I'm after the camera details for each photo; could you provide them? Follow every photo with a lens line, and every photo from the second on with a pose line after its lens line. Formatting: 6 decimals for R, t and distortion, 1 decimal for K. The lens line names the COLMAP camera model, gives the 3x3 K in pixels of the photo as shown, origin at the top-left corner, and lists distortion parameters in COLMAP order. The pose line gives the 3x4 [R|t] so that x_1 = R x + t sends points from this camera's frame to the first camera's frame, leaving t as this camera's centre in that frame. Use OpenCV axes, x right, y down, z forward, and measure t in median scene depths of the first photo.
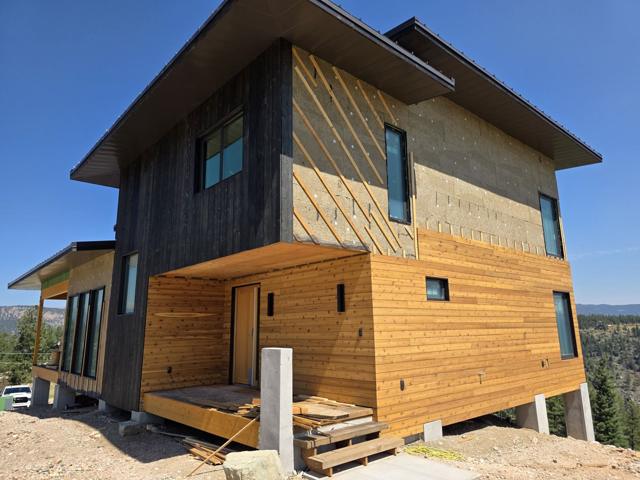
lens RADIAL K [[431.0, 0, 322.7], [0, 431.0, 238.6], [0, 0, 1]] dist [0.060187, -0.009094]
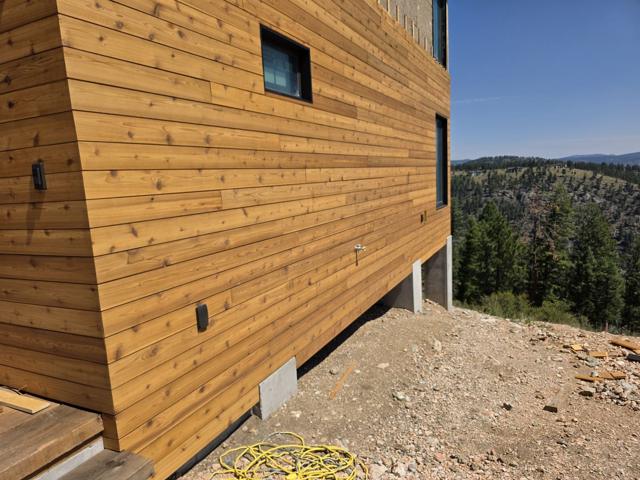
lens RADIAL K [[431.0, 0, 321.8], [0, 431.0, 238.9], [0, 0, 1]] dist [0.060187, -0.009094]
pose [[0.923488, -0.090163, 0.372880, 0.134863], [-0.033072, 0.949658, 0.311537, 0.147707], [-0.382198, -0.300033, 0.874017, 0.615576]]
